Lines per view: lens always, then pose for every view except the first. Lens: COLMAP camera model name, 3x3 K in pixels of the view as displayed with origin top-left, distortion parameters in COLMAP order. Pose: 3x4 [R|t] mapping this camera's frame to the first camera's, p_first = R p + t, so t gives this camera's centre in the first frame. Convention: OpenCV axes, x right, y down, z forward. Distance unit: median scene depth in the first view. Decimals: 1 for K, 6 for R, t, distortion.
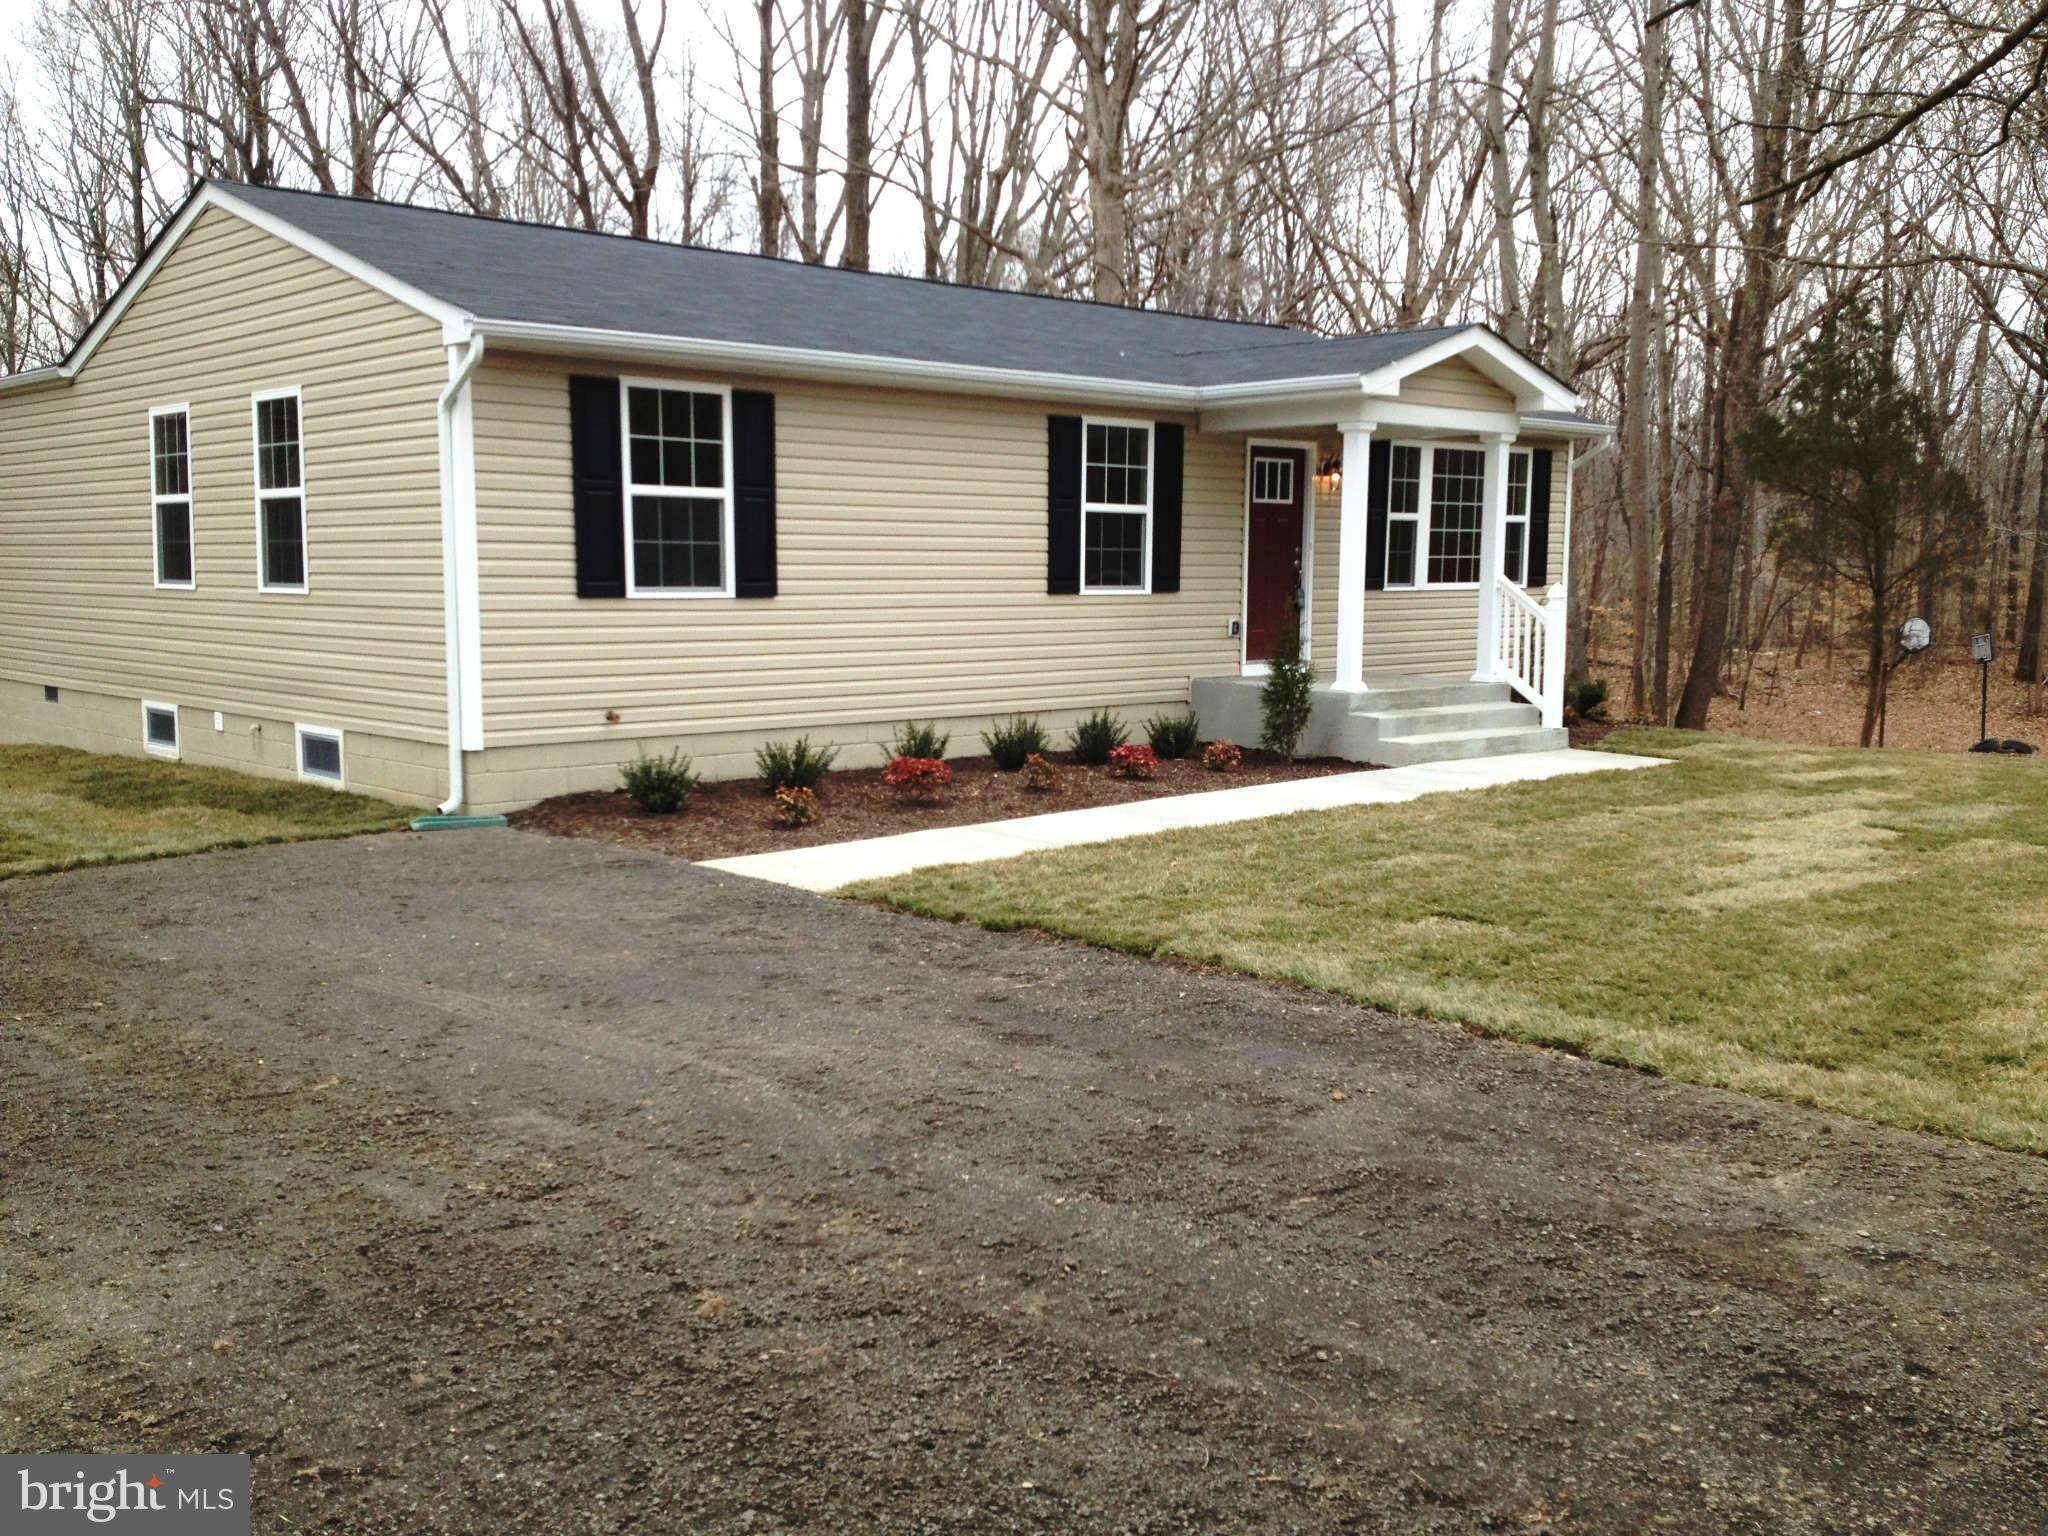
lens RADIAL K [[1907.9, 0, 1024.0], [0, 1907.9, 768.0], [0, 0, 1]] dist [0.222108, -0.539703]
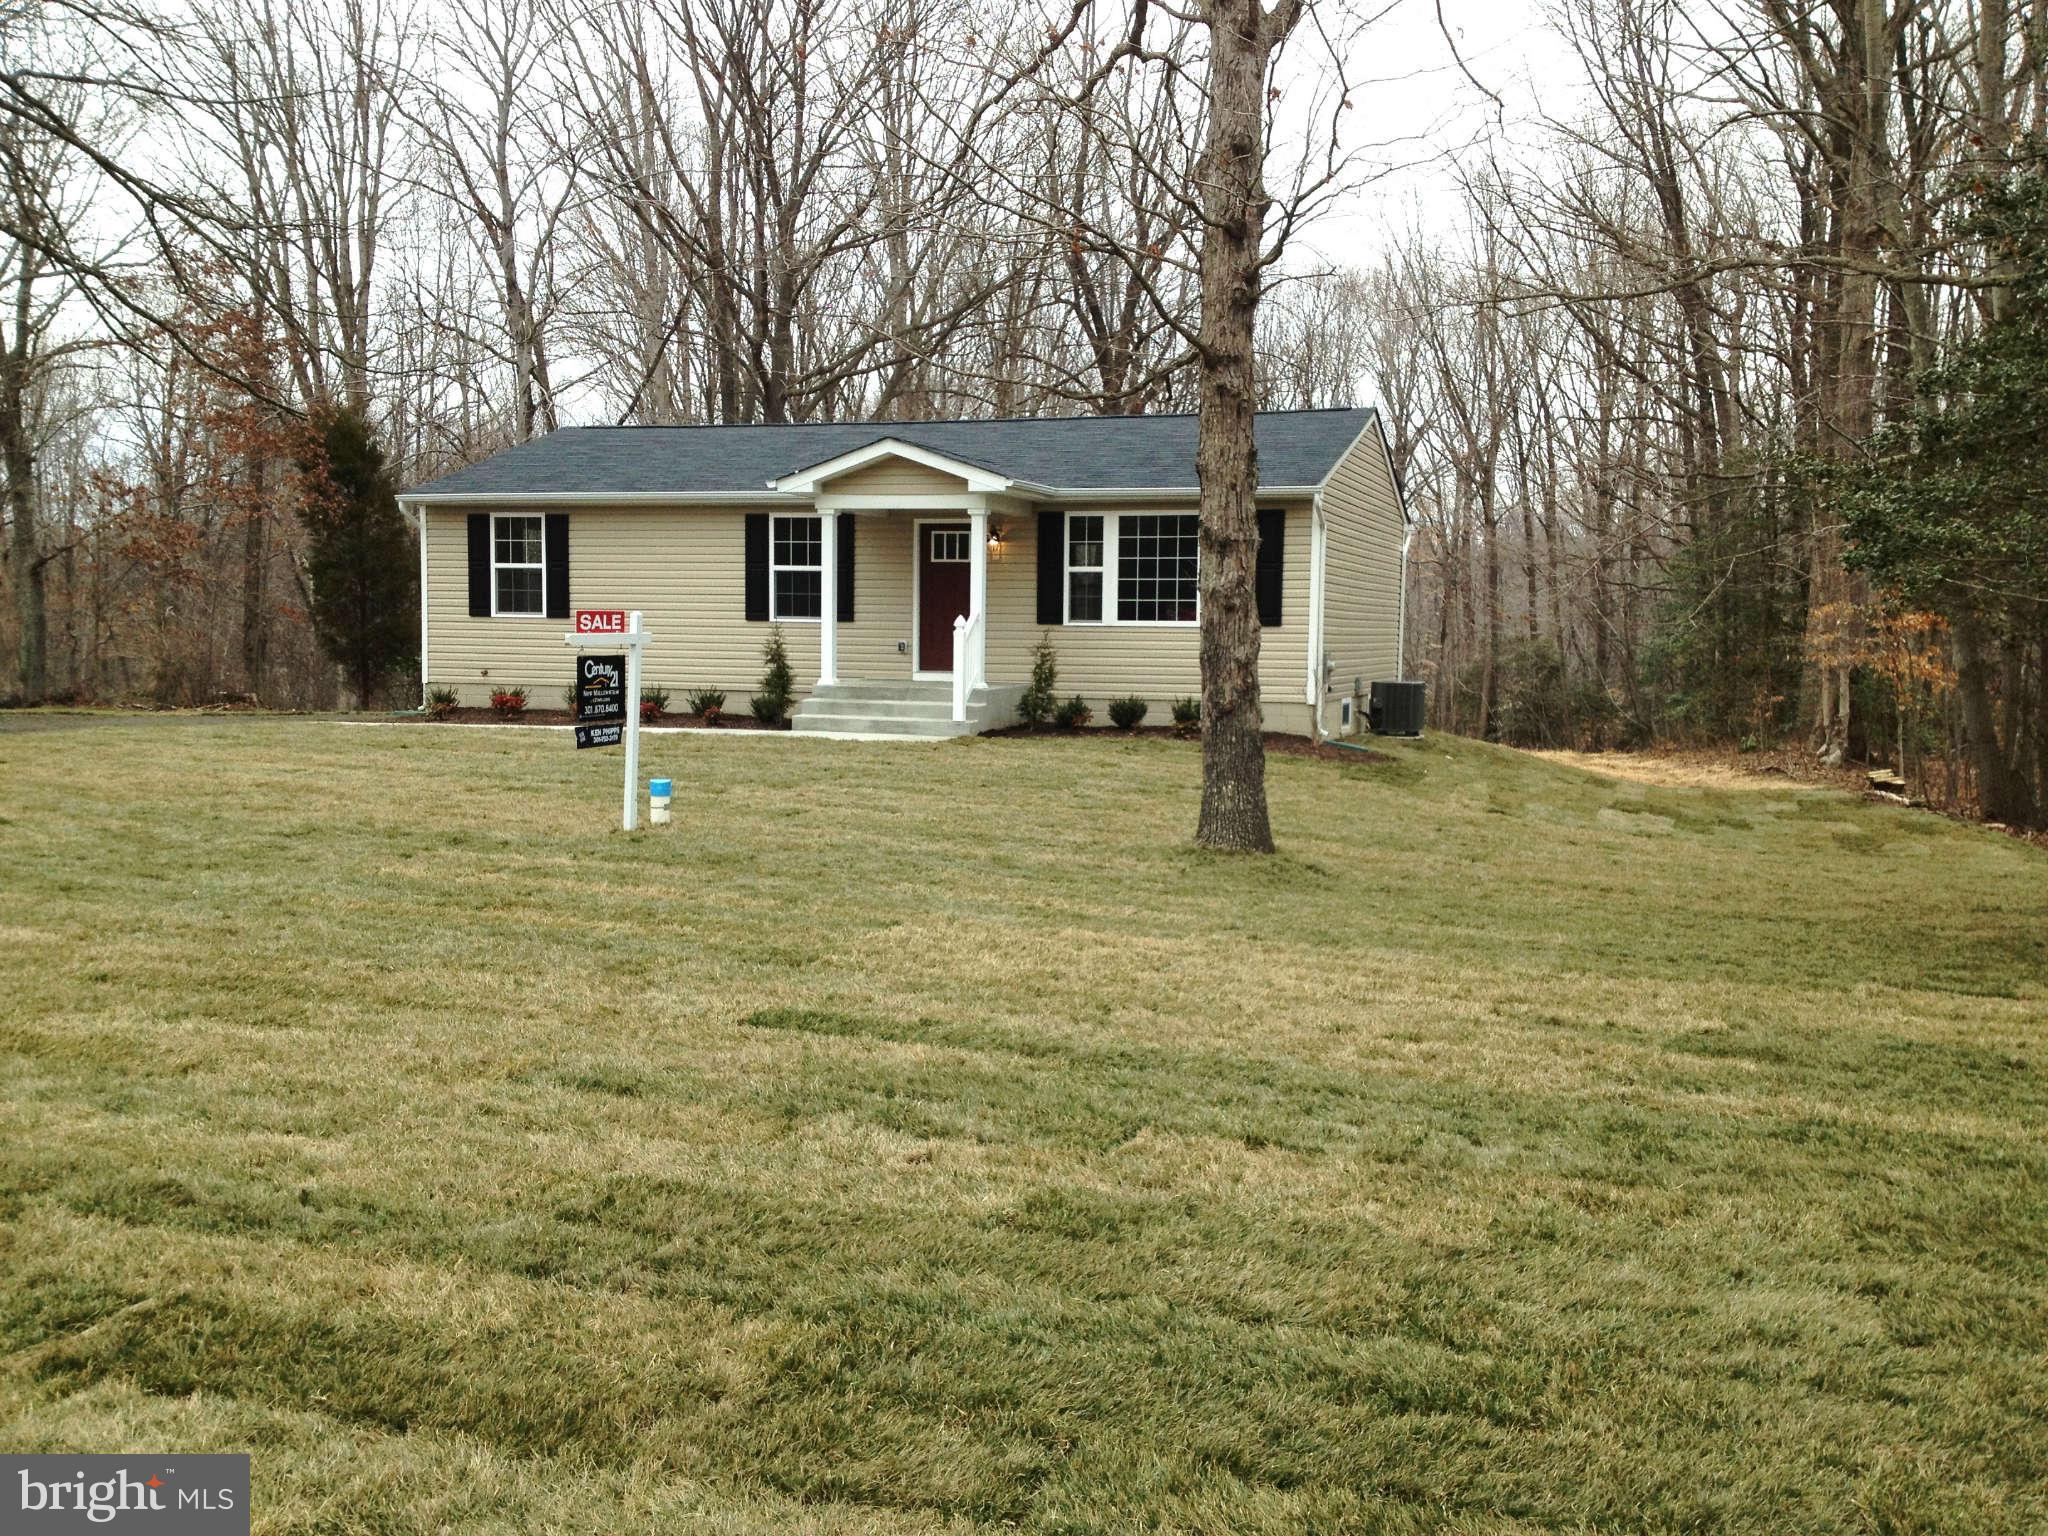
lens RADIAL K [[1907.9, 0, 1024.0], [0, 1907.9, 768.0], [0, 0, 1]] dist [0.222108, -0.539703]
pose [[0.482819, 0.065668, -0.873254, 1.823474], [-0.101162, 0.994691, 0.018867, -0.021825], [0.869857, 0.079230, 0.486899, 0.465314]]
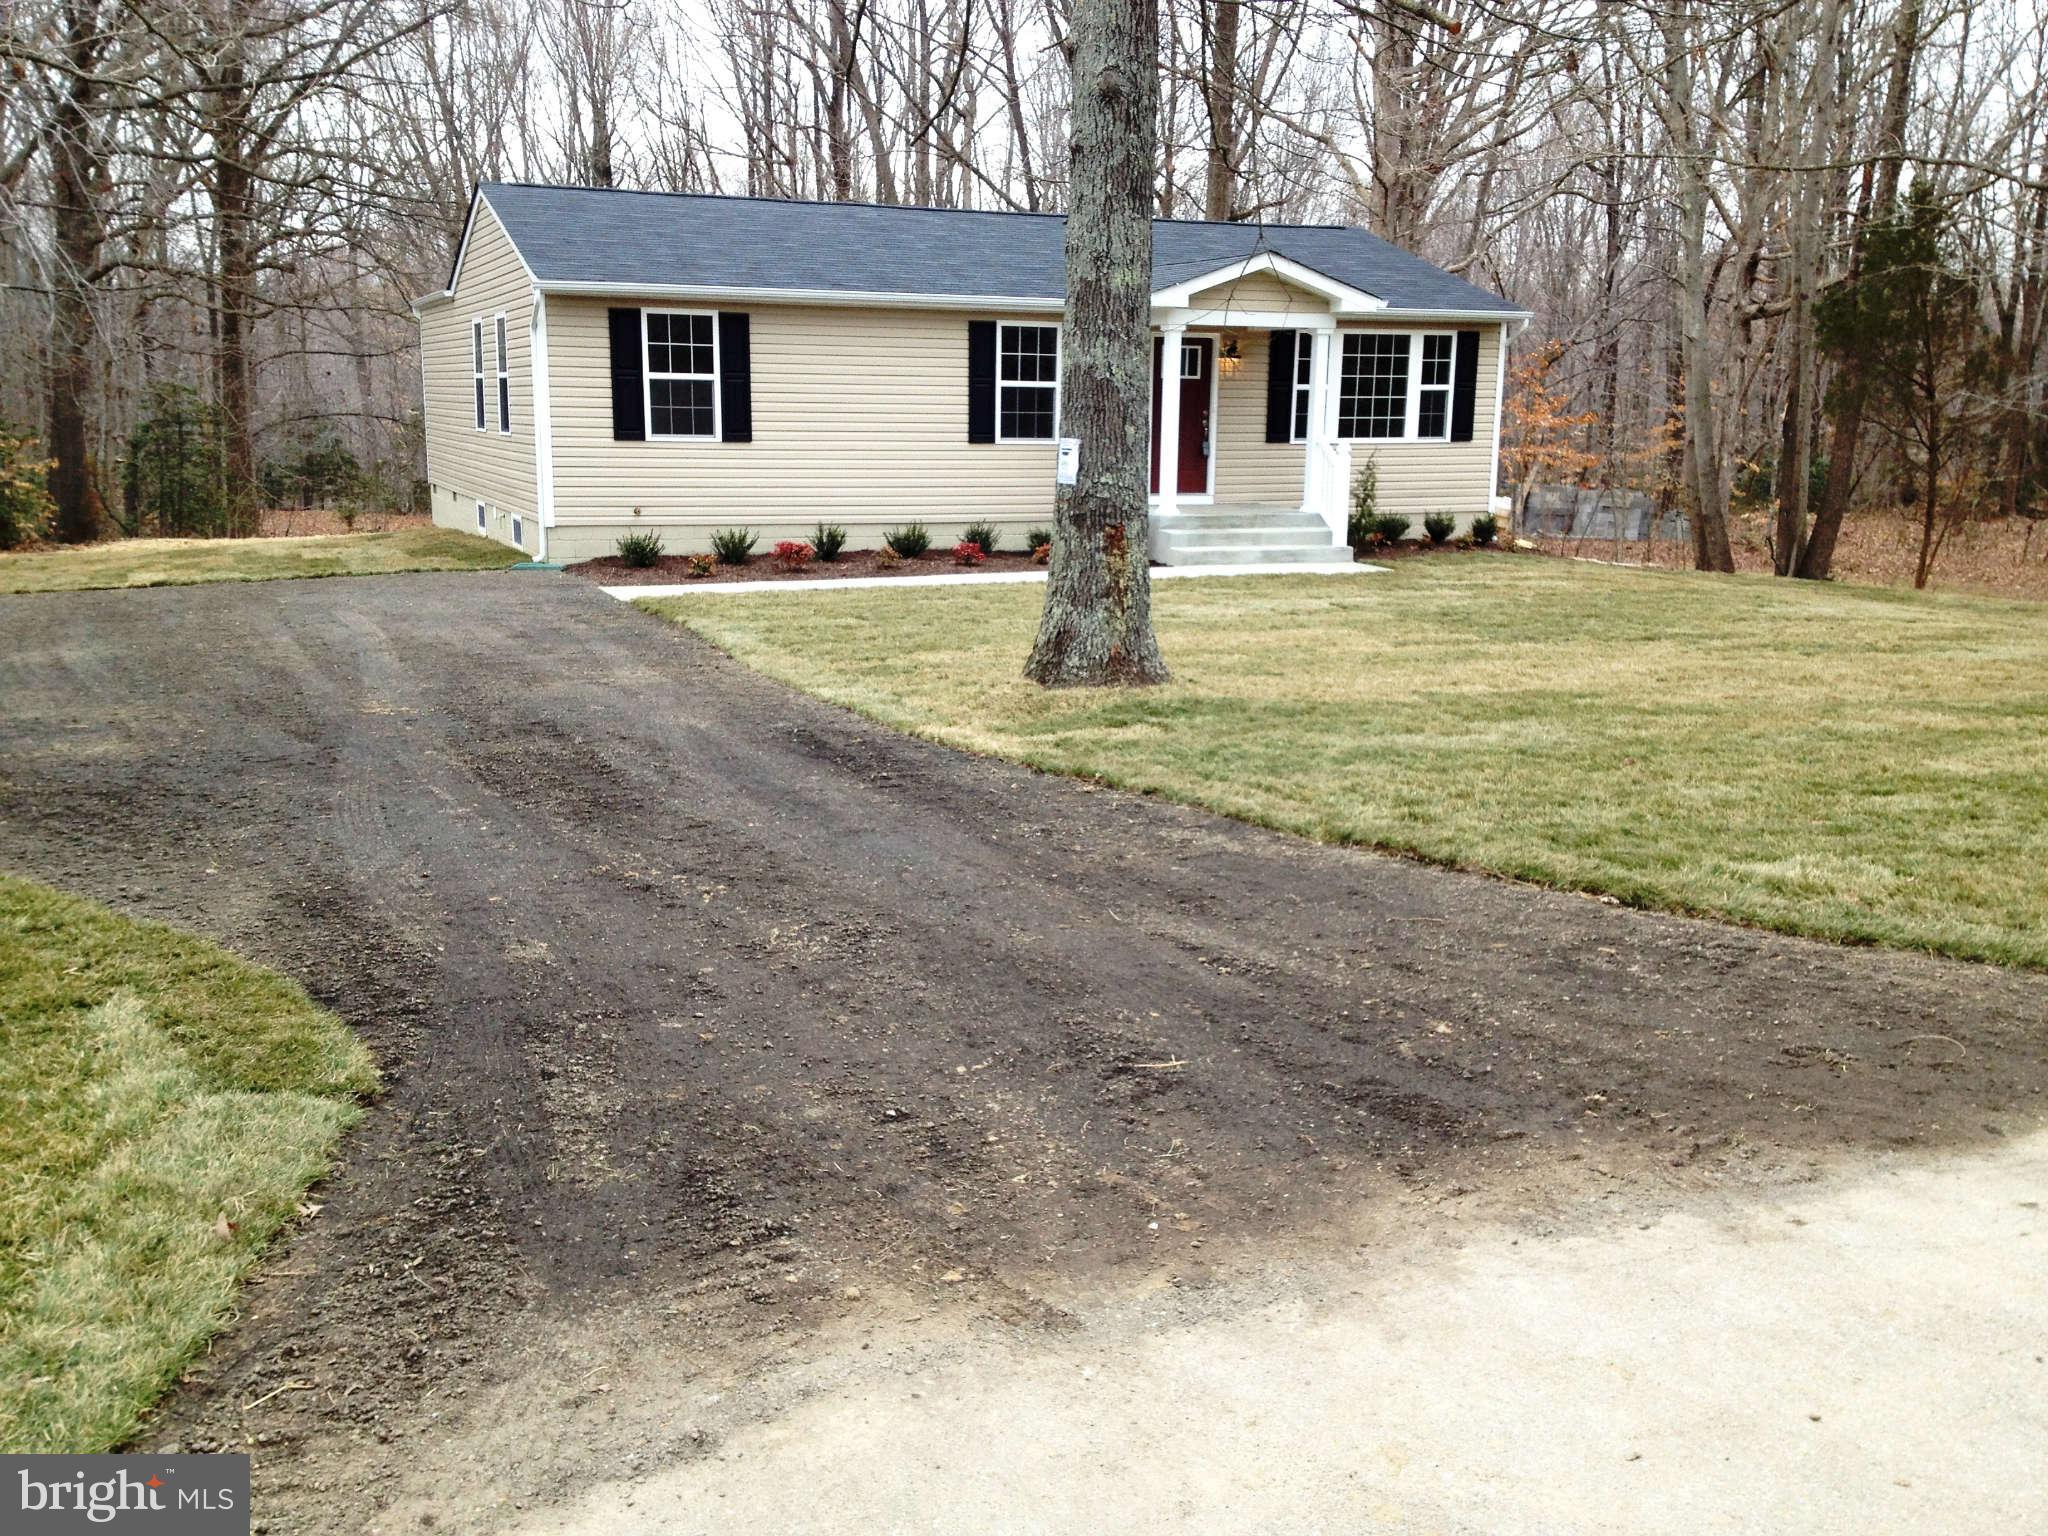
lens RADIAL K [[1907.9, 0, 1024.0], [0, 1907.9, 768.0], [0, 0, 1]] dist [0.222108, -0.539703]
pose [[0.938561, 0.069767, -0.337989, 0.660621], [-0.042706, 0.995305, 0.086858, 0.034096], [0.342461, -0.067087, 0.937134, -0.467149]]
